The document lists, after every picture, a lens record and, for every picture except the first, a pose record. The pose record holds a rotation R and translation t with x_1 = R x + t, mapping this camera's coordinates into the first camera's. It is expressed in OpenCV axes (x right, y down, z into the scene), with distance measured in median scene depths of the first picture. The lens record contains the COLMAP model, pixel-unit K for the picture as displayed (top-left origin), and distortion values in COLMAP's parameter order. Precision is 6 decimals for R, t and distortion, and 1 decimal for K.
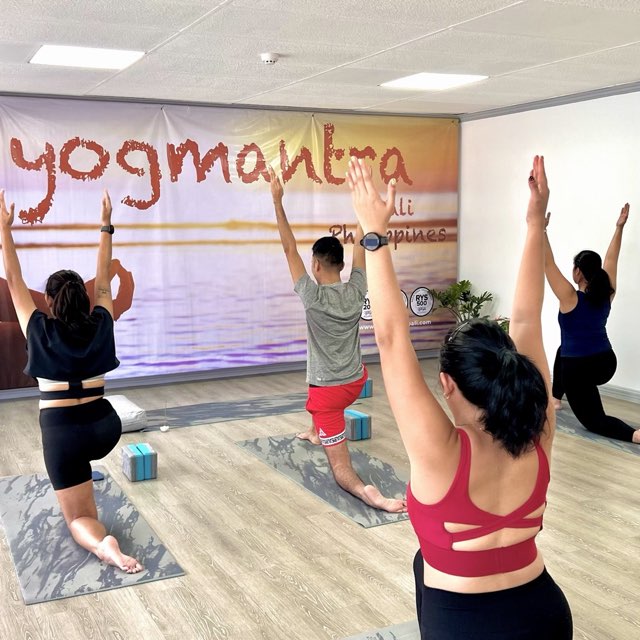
lens RADIAL K [[820.0, 0, 330.1], [0, 820.0, 324.9], [0, 0, 1]] dist [0.098457, 0.000000]
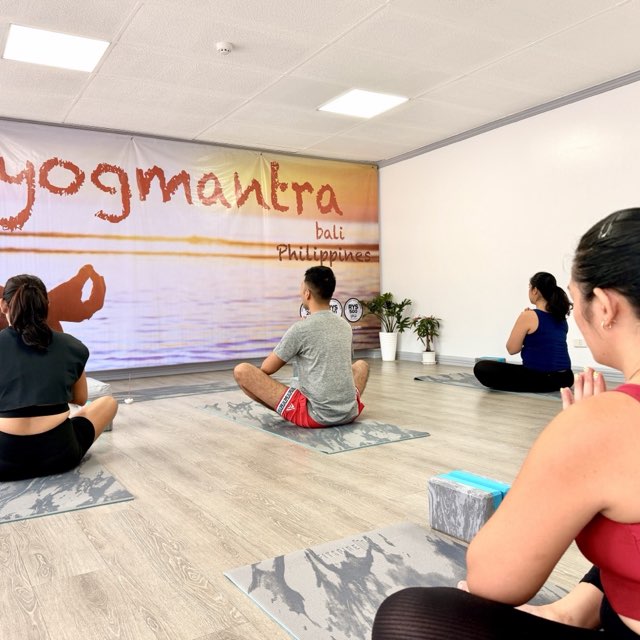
lens RADIAL K [[594.5, 0, 342.8], [0, 594.5, 314.4], [0, 0, 1]] dist [0.007781, 0.000000]
pose [[0.992533, -0.019438, 0.120414, -0.012265], [0.032345, 0.993820, -0.106183, 0.082810], [-0.117606, 0.109285, 0.987029, 0.150170]]
